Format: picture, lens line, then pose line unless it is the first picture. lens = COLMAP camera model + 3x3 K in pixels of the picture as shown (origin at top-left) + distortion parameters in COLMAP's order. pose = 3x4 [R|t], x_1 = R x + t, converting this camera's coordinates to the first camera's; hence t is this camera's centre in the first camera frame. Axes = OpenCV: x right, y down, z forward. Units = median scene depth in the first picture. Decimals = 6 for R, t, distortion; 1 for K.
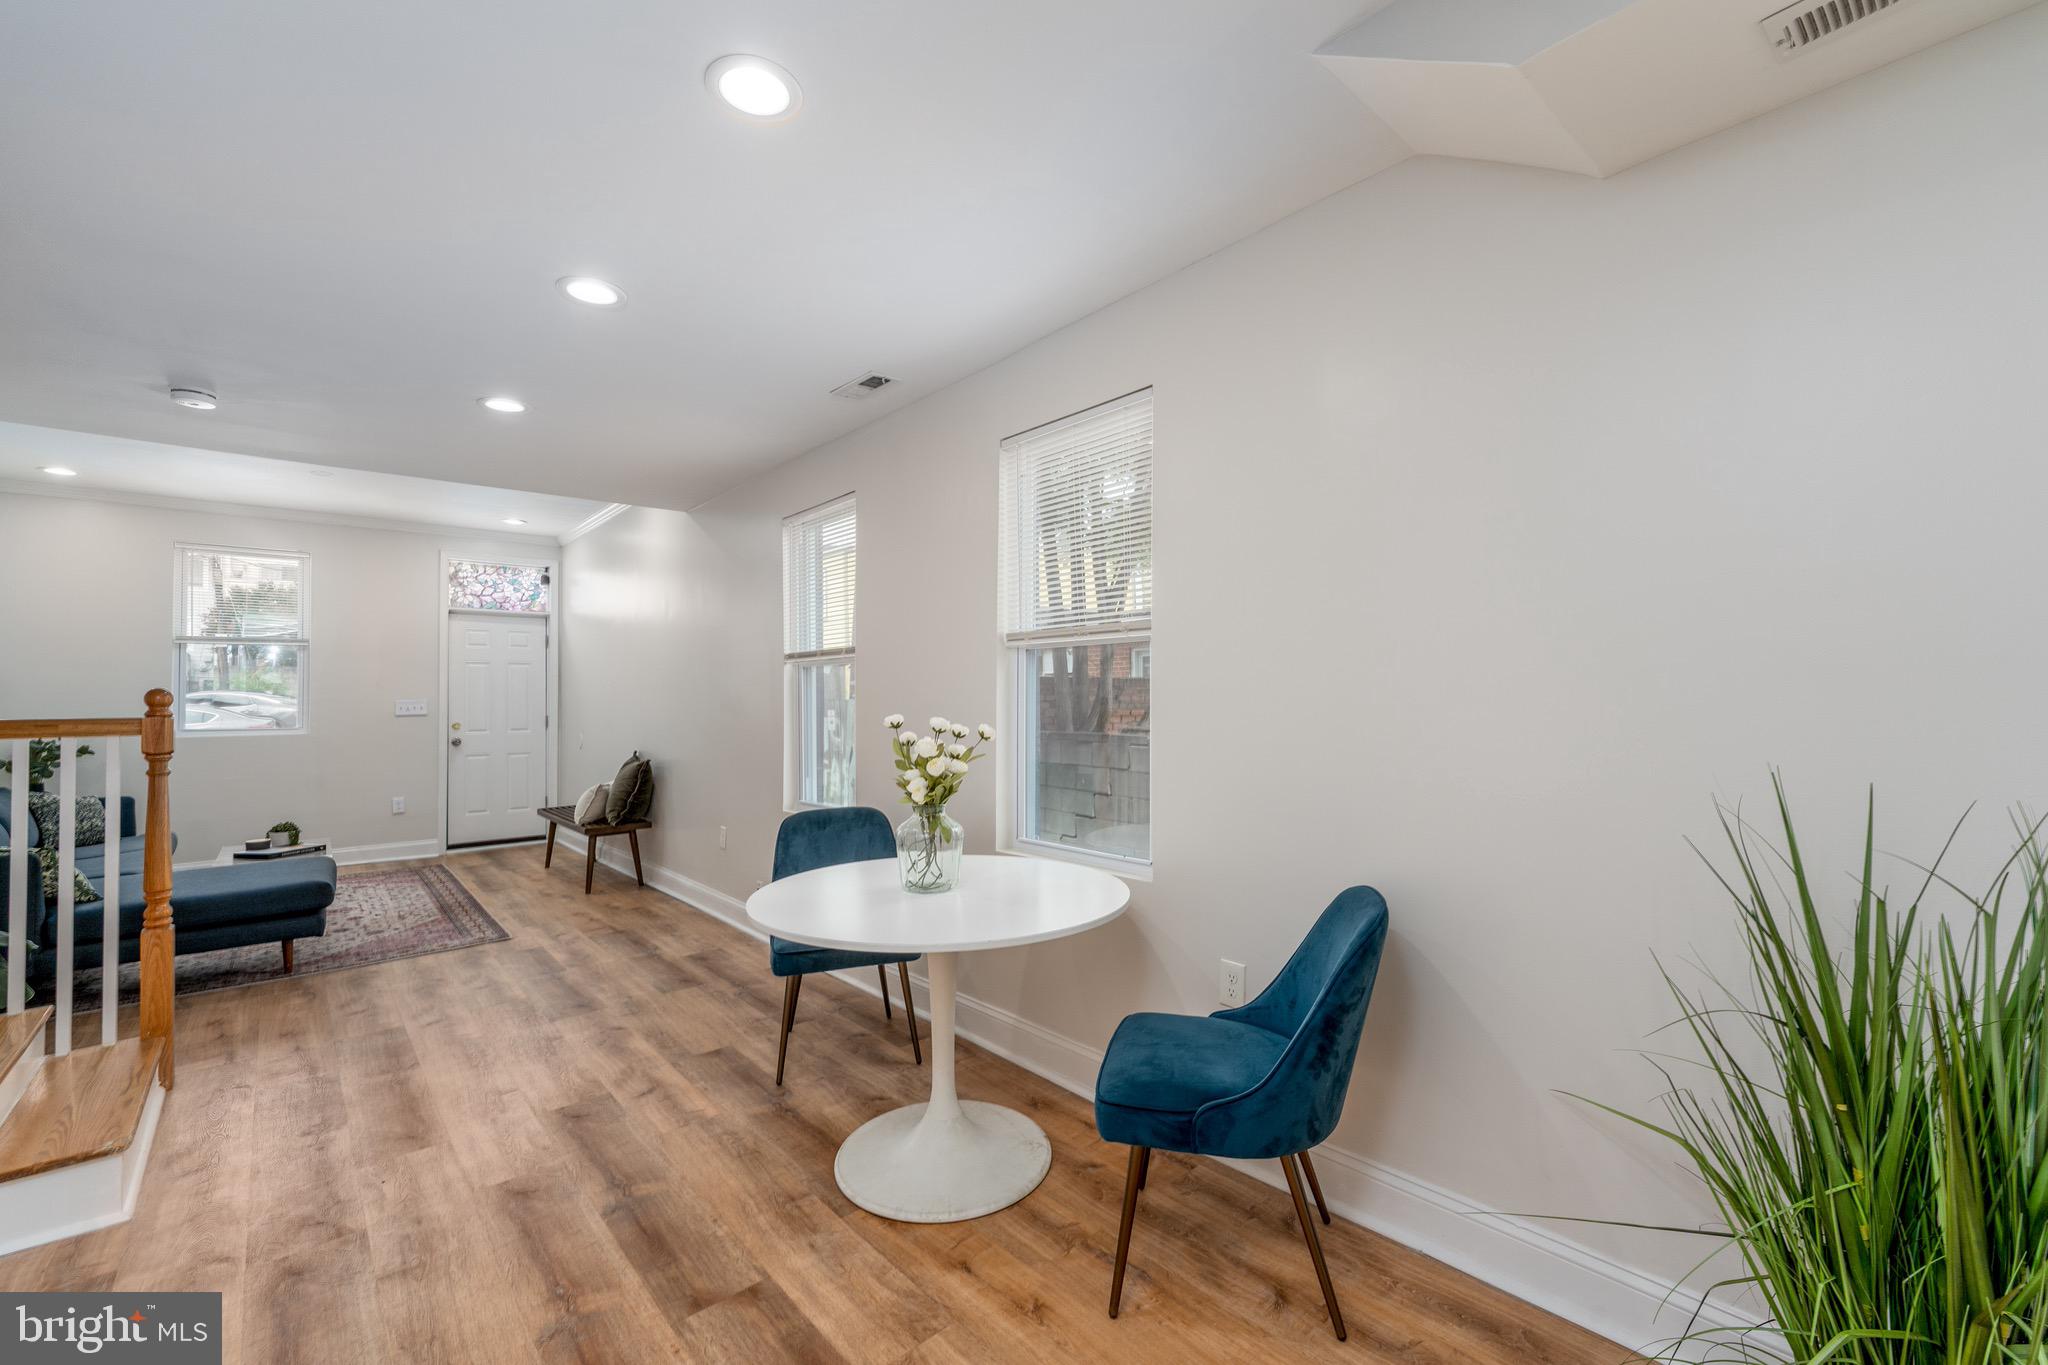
lens RADIAL K [[836.3, 0, 1028.3], [0, 836.3, 698.7], [0, 0, 1]] dist [-0.002540, 0.000032]
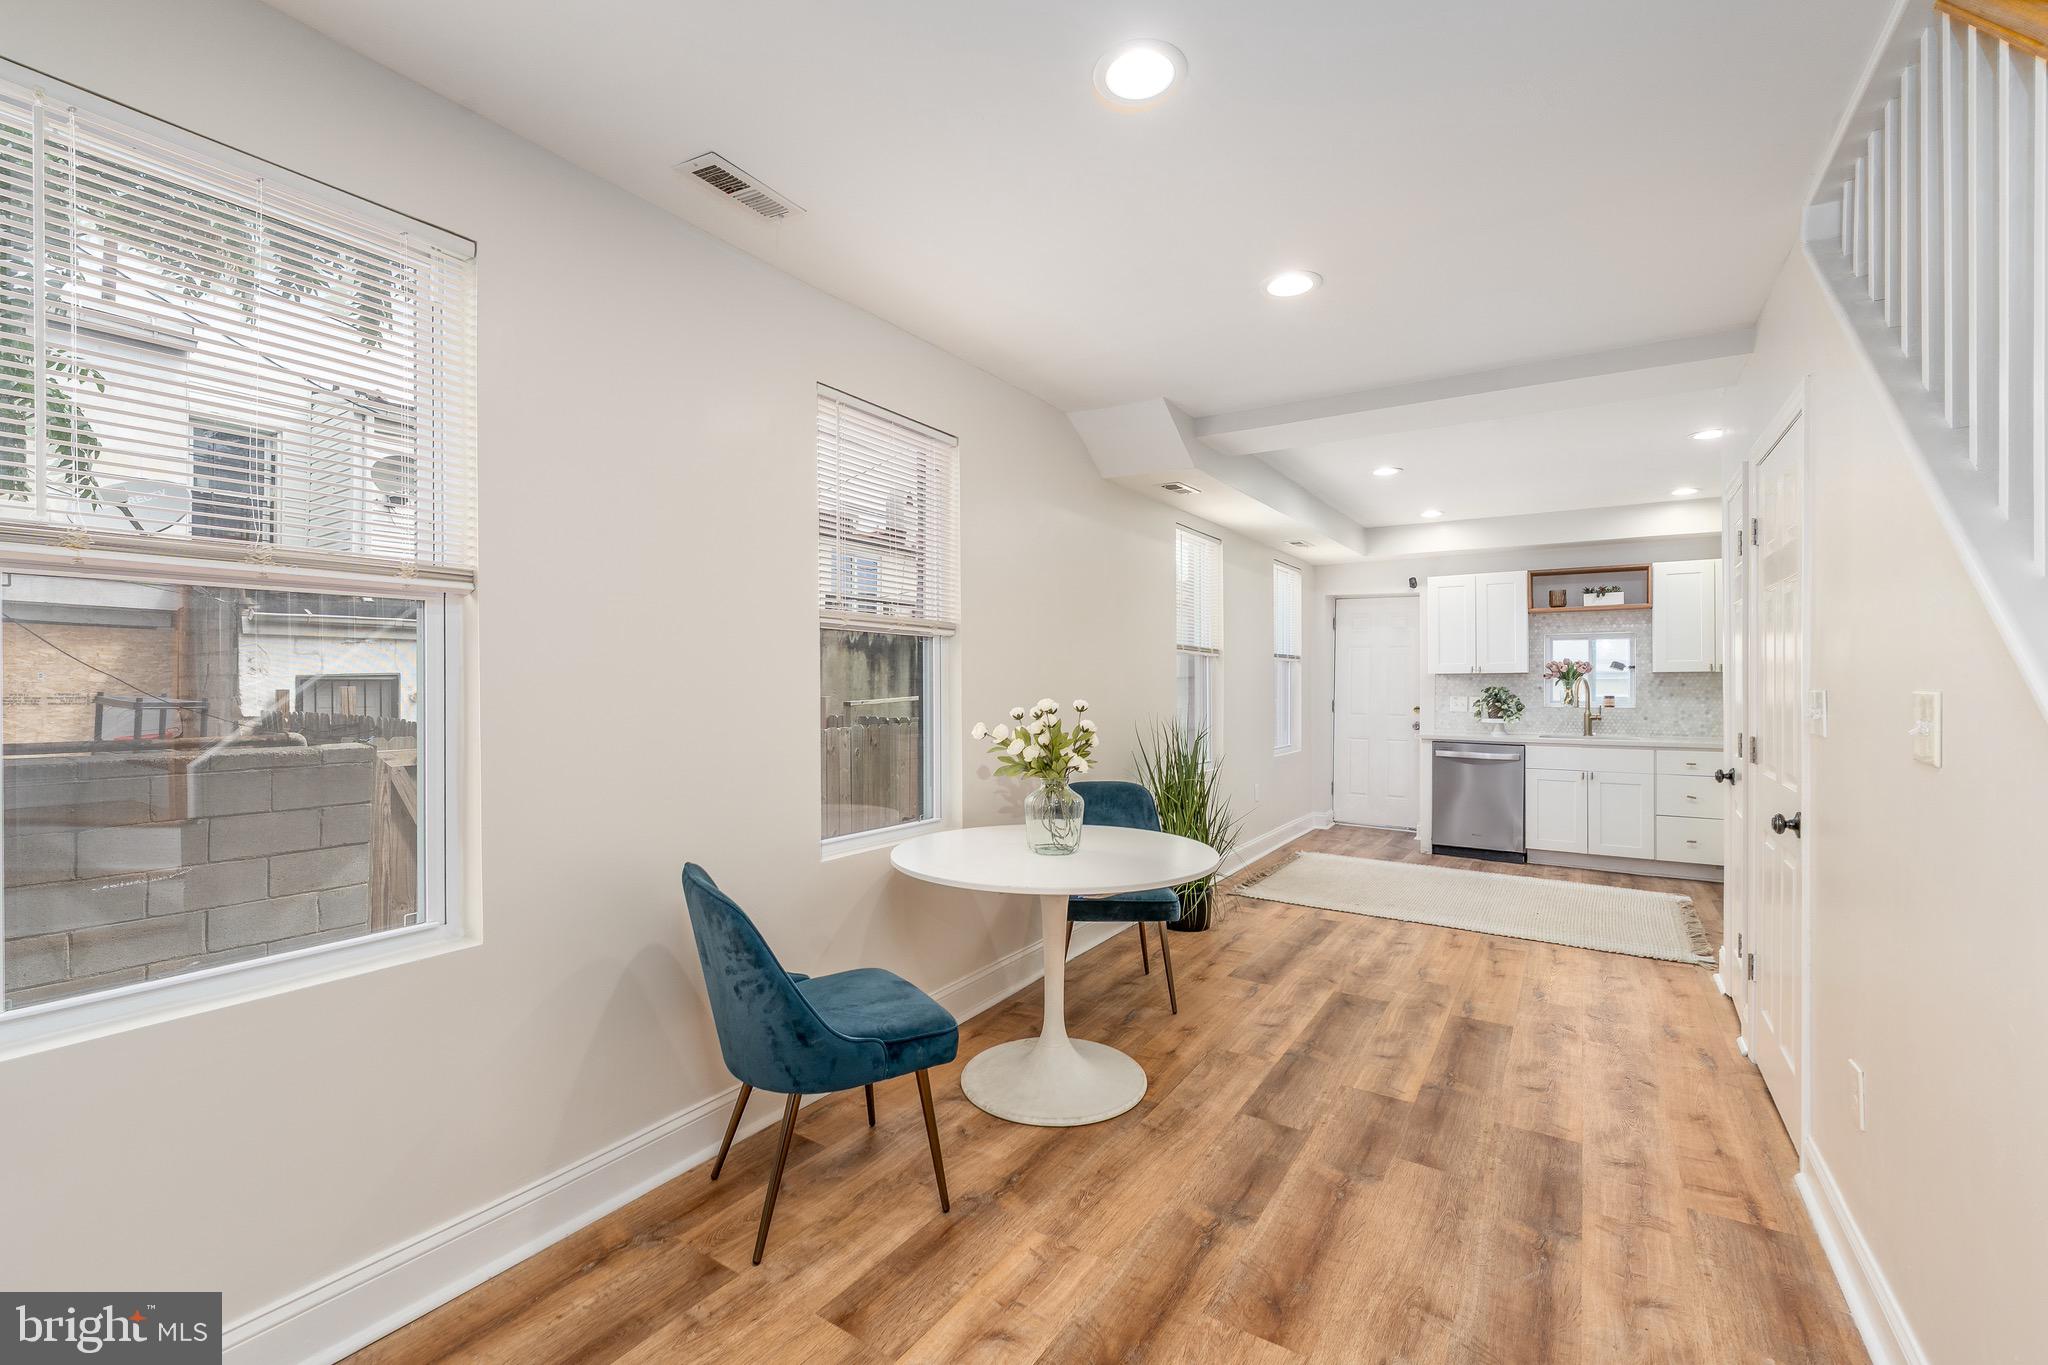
lens RADIAL K [[836.3, 0, 1053.3], [0, 836.3, 679.9], [0, 0, 1]] dist [-0.002540, 0.000032]
pose [[-0.264851, 0.009674, 0.964241, -0.825956], [0.001013, 0.999952, -0.009754, 0.005630], [-0.964289, -0.001607, -0.264848, 0.886395]]
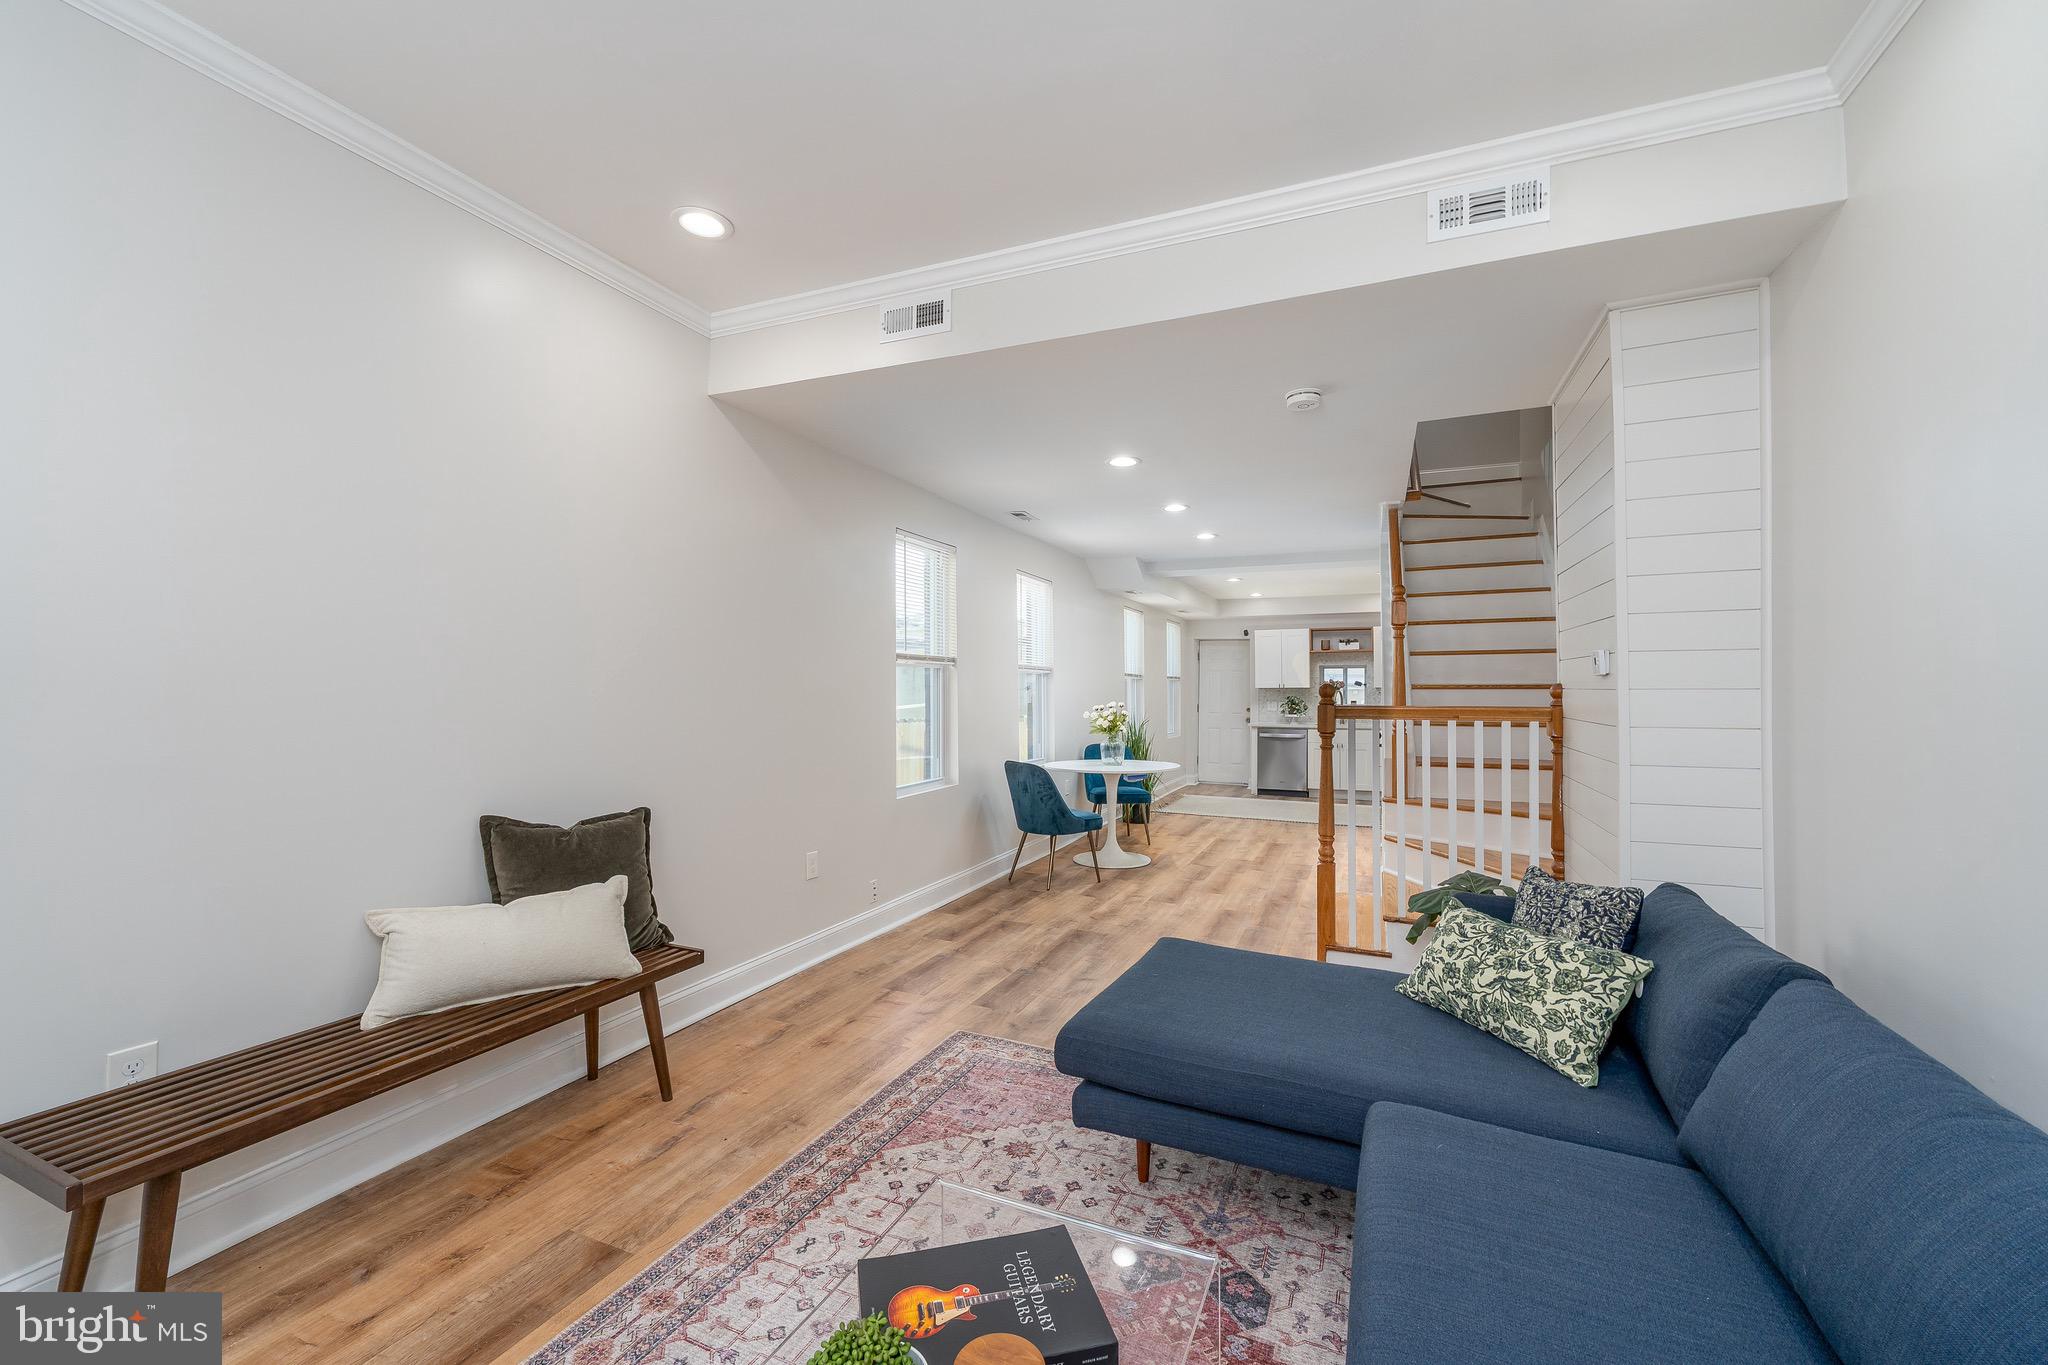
lens RADIAL K [[836.3, 0, 1020.6], [0, 836.3, 693.7], [0, 0, 1]] dist [-0.002540, 0.000032]
pose [[-0.410960, 0.007793, 0.911620, -1.674569], [0.006302, 0.999964, -0.005708, 0.006989], [-0.911631, 0.003399, -0.410994, 1.614287]]
